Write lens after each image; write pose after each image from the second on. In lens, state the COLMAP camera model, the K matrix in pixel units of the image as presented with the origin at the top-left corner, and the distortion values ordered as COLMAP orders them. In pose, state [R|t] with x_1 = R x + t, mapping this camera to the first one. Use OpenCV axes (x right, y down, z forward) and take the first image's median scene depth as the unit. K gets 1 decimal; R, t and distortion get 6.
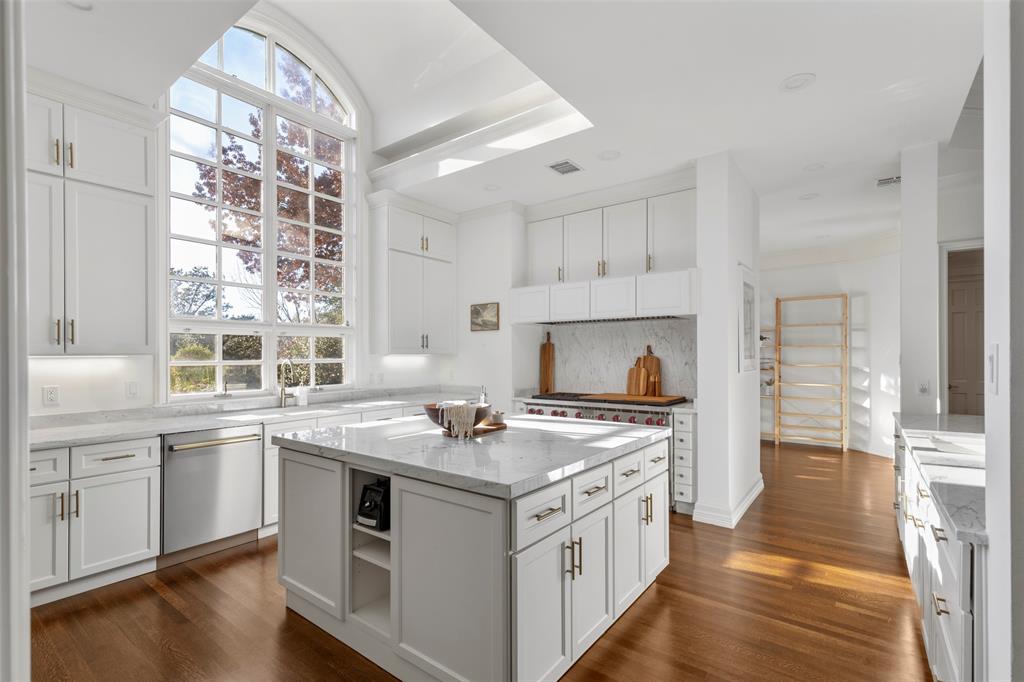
lens RADIAL K [[465.7, 0, 516.1], [0, 465.7, 347.9], [0, 0, 1]] dist [0.001142, 0.000012]
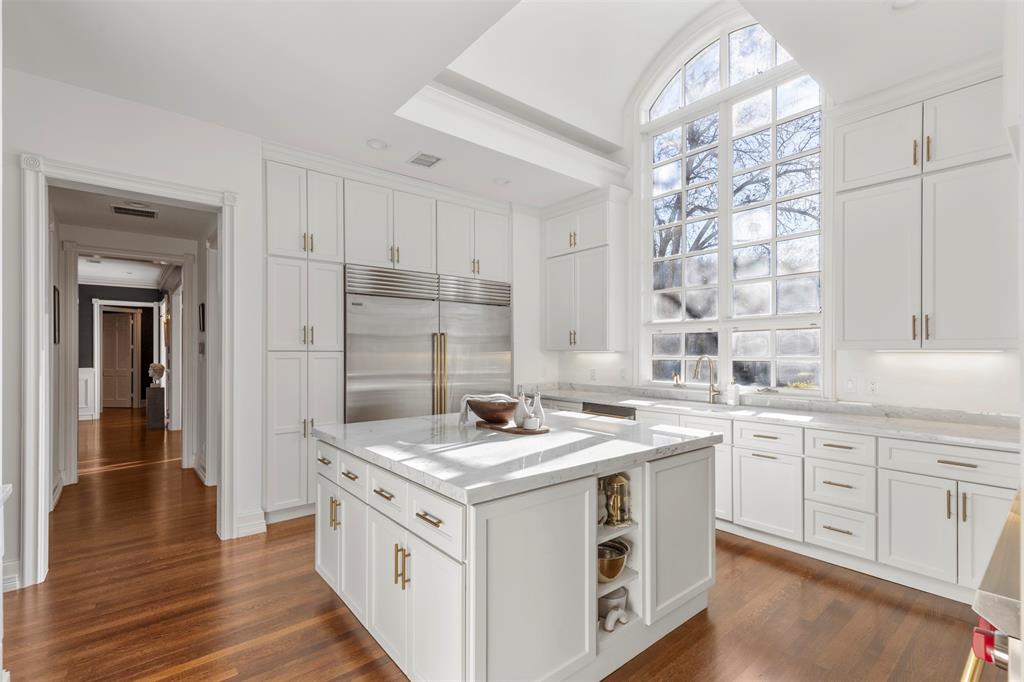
lens RADIAL K [[467.0, 0, 510.2], [0, 467.0, 352.3], [0, 0, 1]] dist [0.010257, -0.000488]
pose [[-0.241072, 0.002748, -0.970503, 0.428606], [0.015930, 0.999872, -0.001126, 0.009230], [0.970377, -0.015731, -0.241085, 0.612378]]
